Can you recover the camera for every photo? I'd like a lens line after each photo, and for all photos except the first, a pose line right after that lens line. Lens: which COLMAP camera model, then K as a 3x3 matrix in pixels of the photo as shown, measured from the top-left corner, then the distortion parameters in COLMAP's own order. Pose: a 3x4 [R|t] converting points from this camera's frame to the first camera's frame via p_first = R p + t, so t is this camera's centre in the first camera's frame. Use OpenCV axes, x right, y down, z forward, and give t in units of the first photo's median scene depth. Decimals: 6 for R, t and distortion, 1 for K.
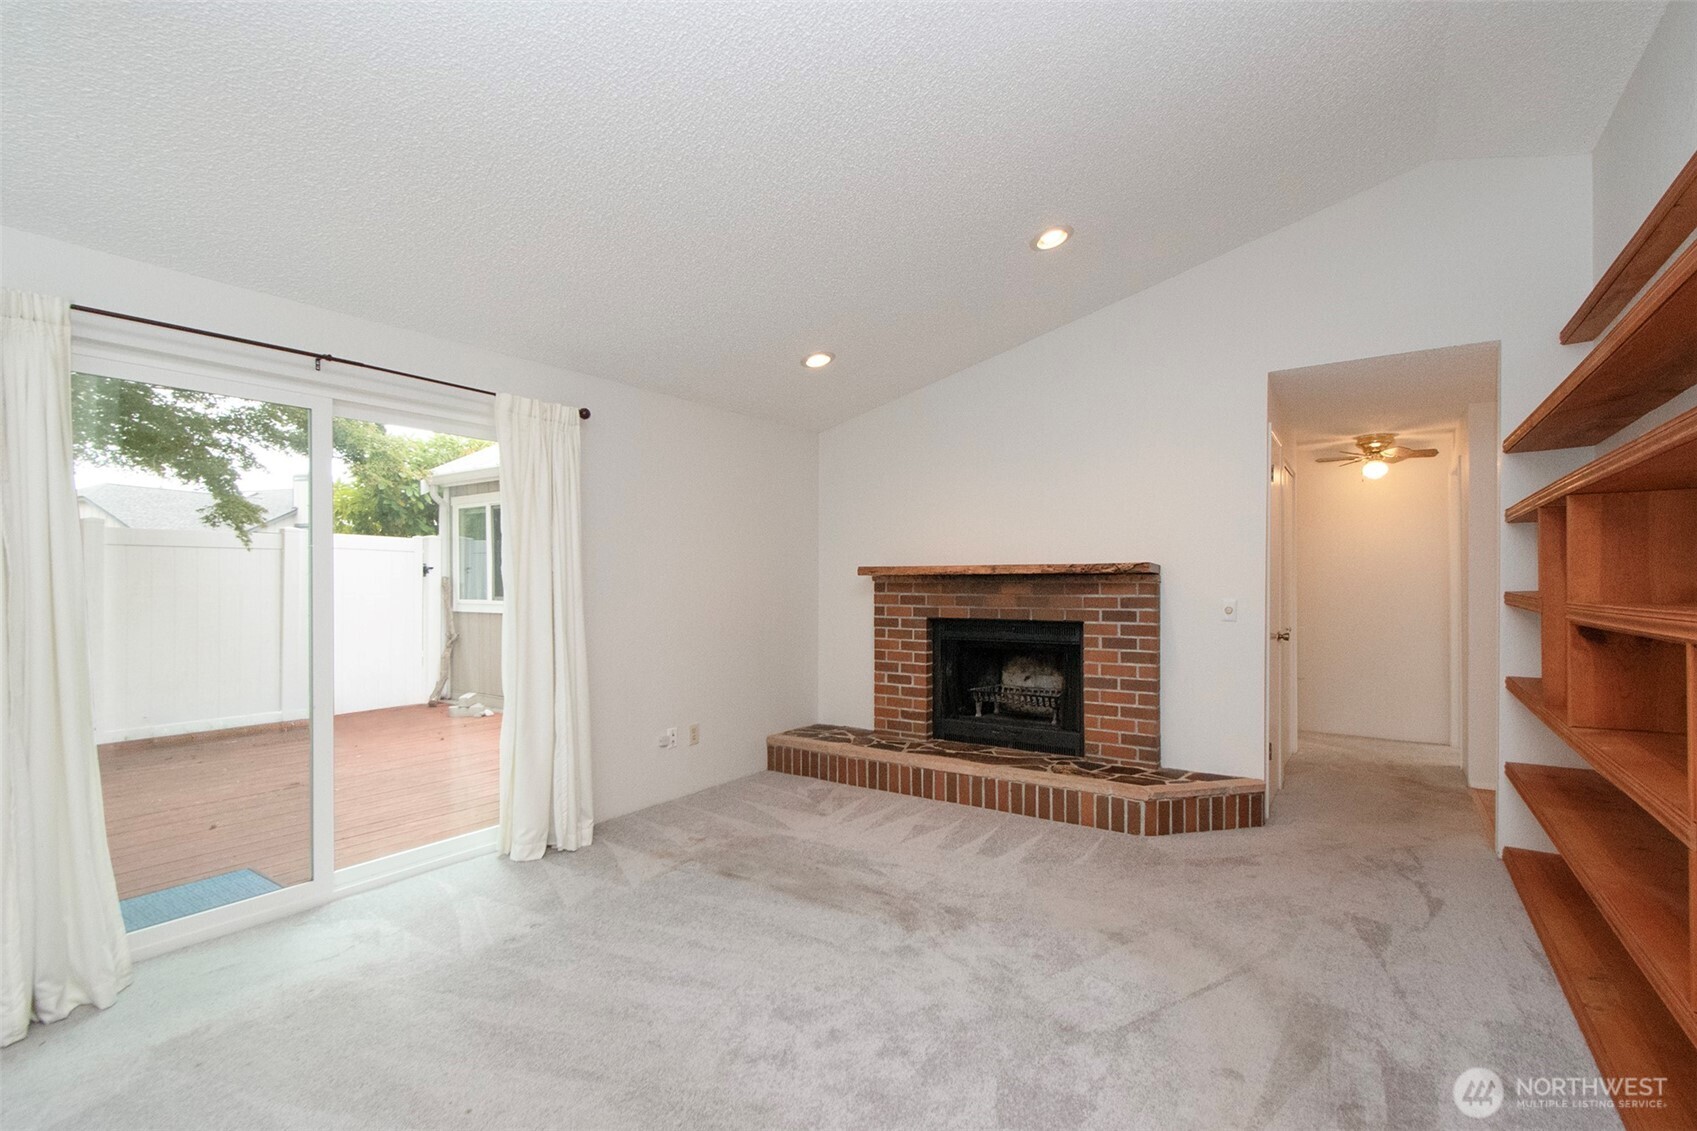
lens RADIAL K [[772.7, 0, 836.7], [0, 772.7, 584.8], [0, 0, 1]] dist [0.002759, 0.000646]
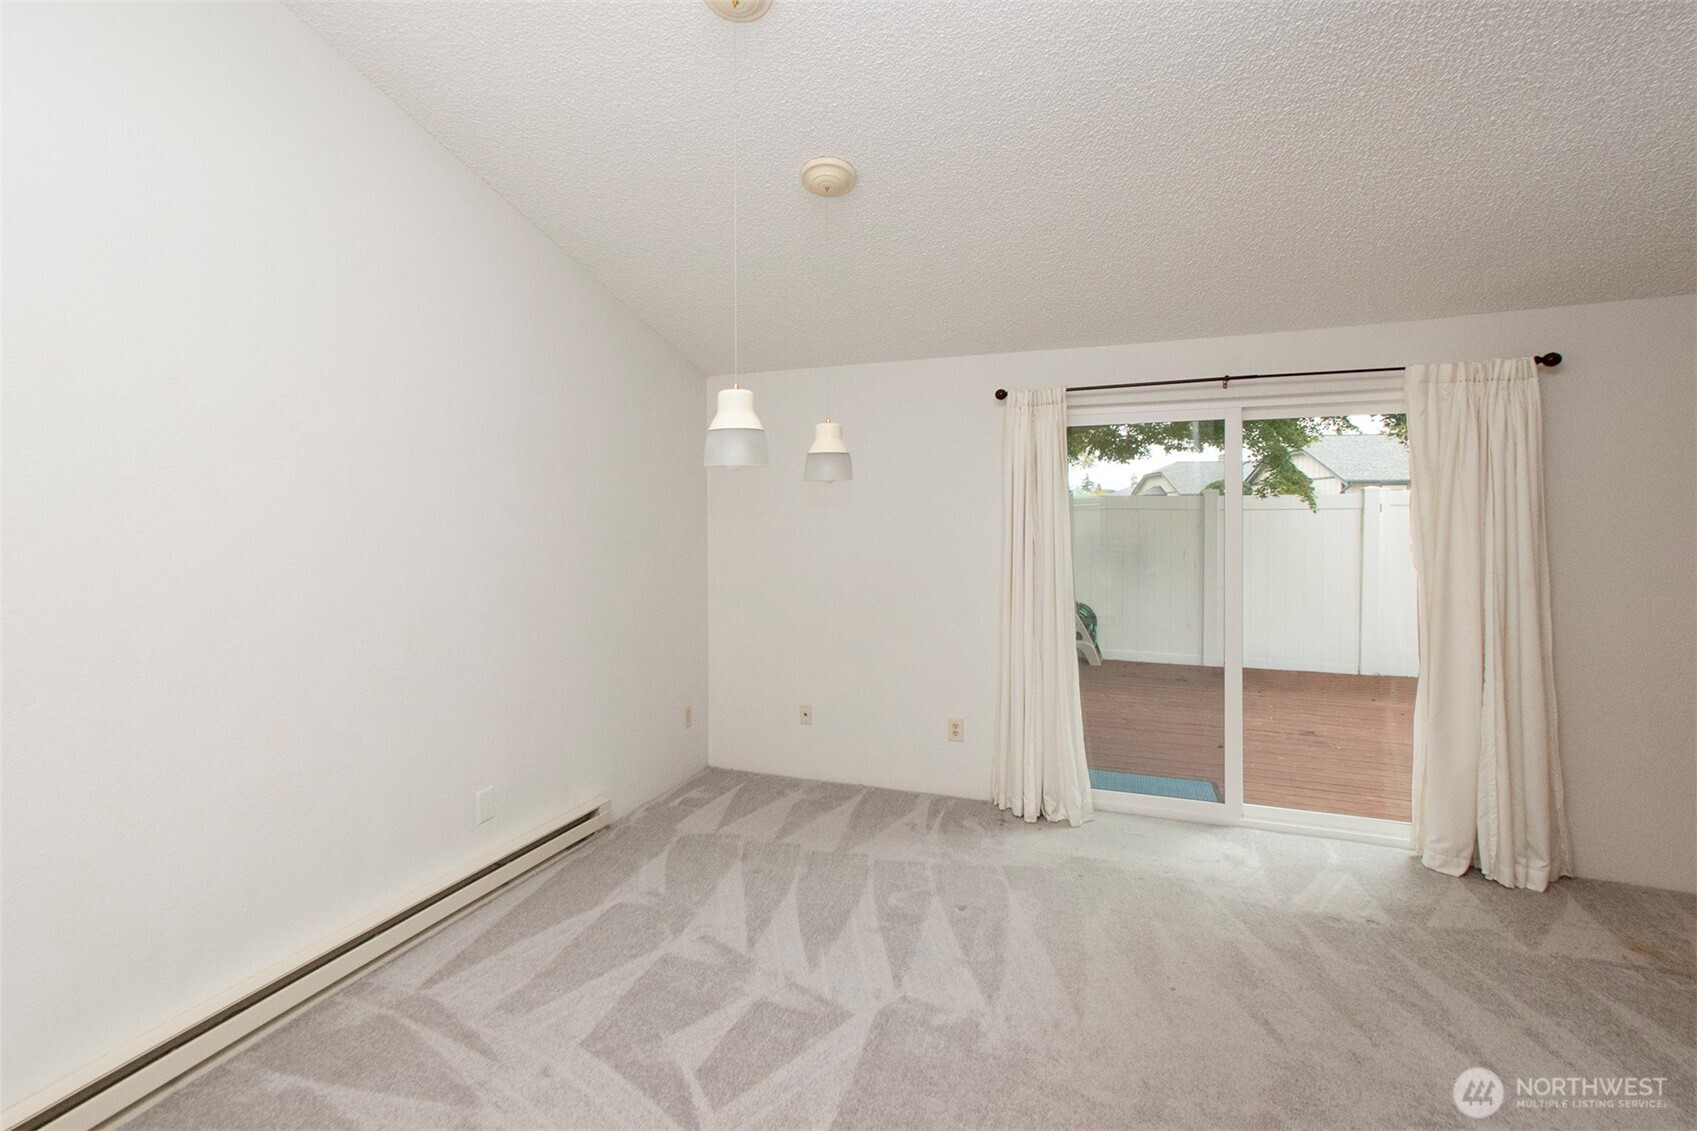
lens RADIAL K [[822.5, 0, 781.0], [0, 822.5, 521.3], [0, 0, 1]] dist [-0.026197, 0.027885]
pose [[0.210596, -0.000630, -0.977573, 0.331842], [-0.003443, 0.999993, -0.001386, -0.045426], [0.977567, 0.003657, 0.210592, 0.030811]]
